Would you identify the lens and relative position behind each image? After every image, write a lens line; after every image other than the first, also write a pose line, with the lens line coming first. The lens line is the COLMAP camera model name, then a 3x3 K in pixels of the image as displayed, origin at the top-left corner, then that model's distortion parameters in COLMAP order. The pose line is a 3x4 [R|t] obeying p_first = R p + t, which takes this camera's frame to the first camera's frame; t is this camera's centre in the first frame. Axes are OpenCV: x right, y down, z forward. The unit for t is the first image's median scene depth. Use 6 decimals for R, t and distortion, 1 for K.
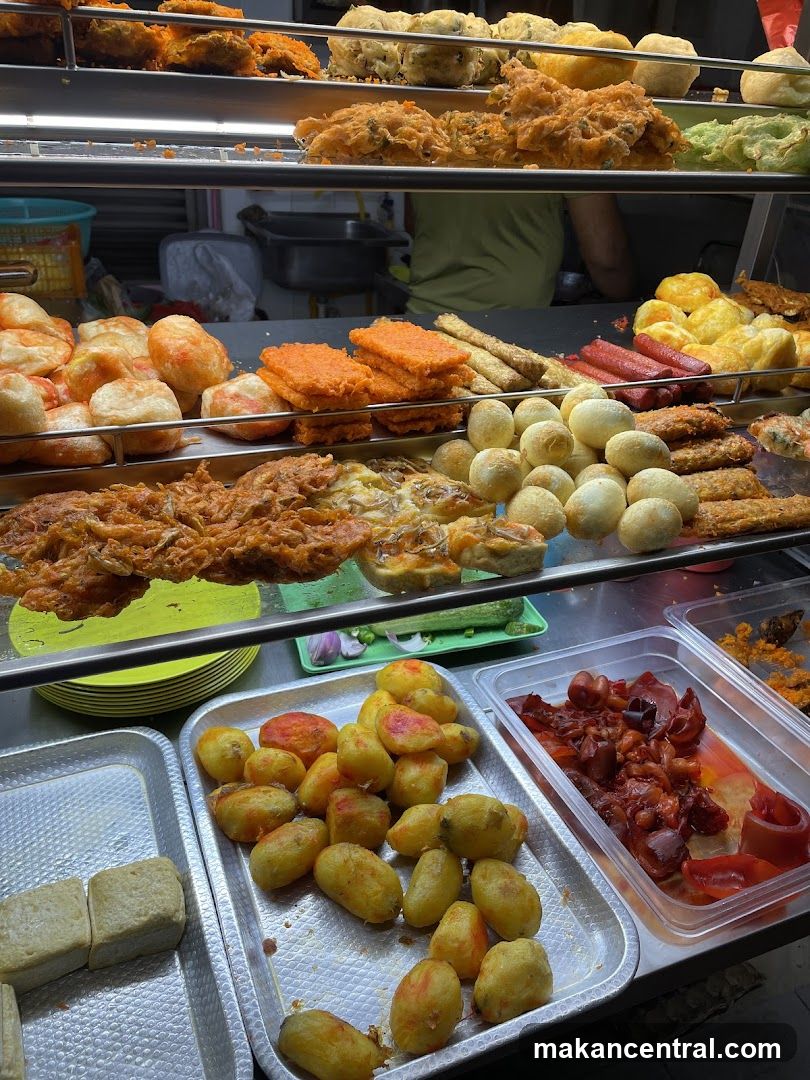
lens RADIAL K [[855.3, 0, 405.0], [0, 855.3, 540.0], [0, 0, 1]] dist [0.097927, -0.141940]
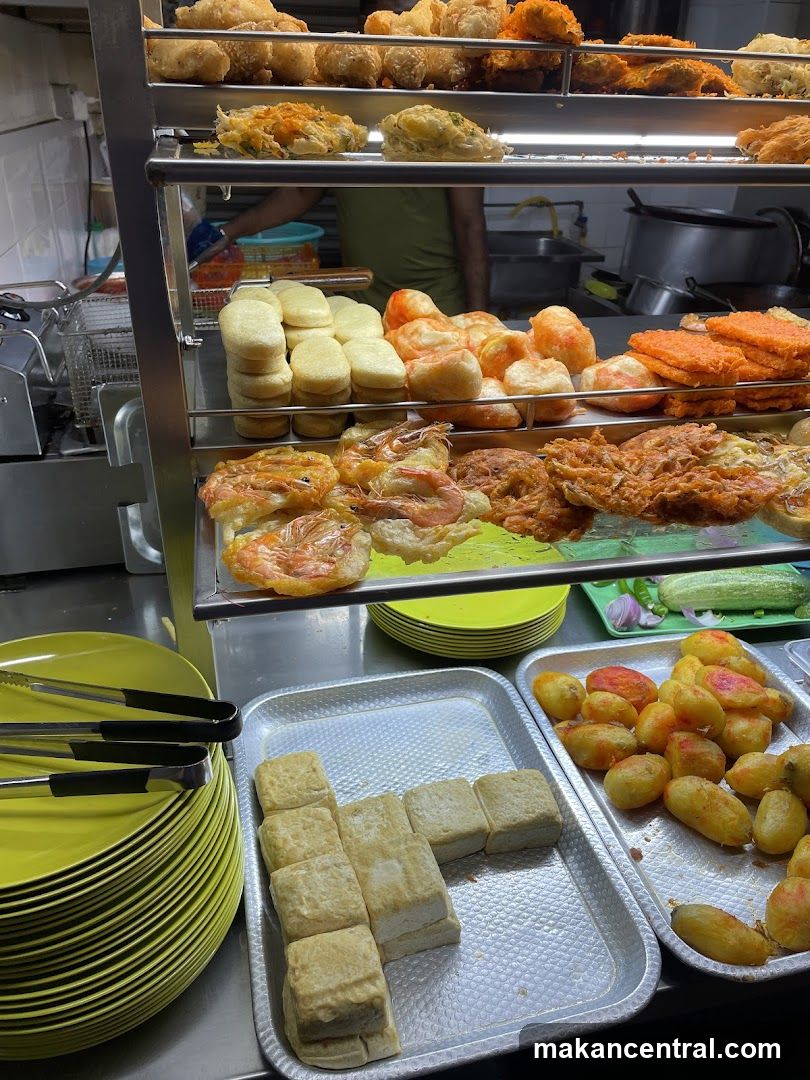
lens RADIAL K [[855.3, 0, 405.0], [0, 855.3, 540.0], [0, 0, 1]] dist [0.097927, -0.141940]
pose [[0.986413, 0.045379, -0.157892, -0.269581], [-0.048821, 0.998646, -0.017988, 0.084095], [0.156862, 0.025452, 0.987292, -0.165356]]
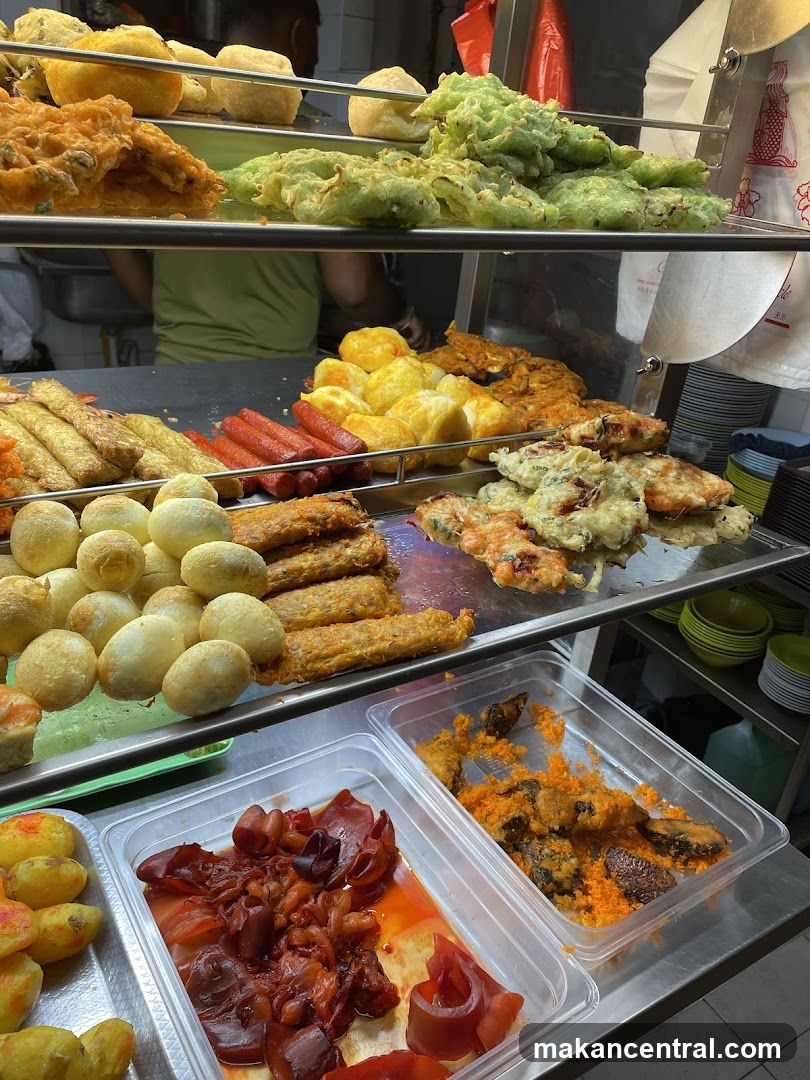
lens RADIAL K [[865.8, 0, 407.6], [0, 865.8, 543.8], [0, 0, 1]] dist [0.095541, -0.135265]
pose [[0.983154, -0.044423, 0.177300, 0.275533], [0.049602, 0.998459, -0.024883, -0.090064], [-0.175921, 0.033258, 0.983842, 0.180536]]
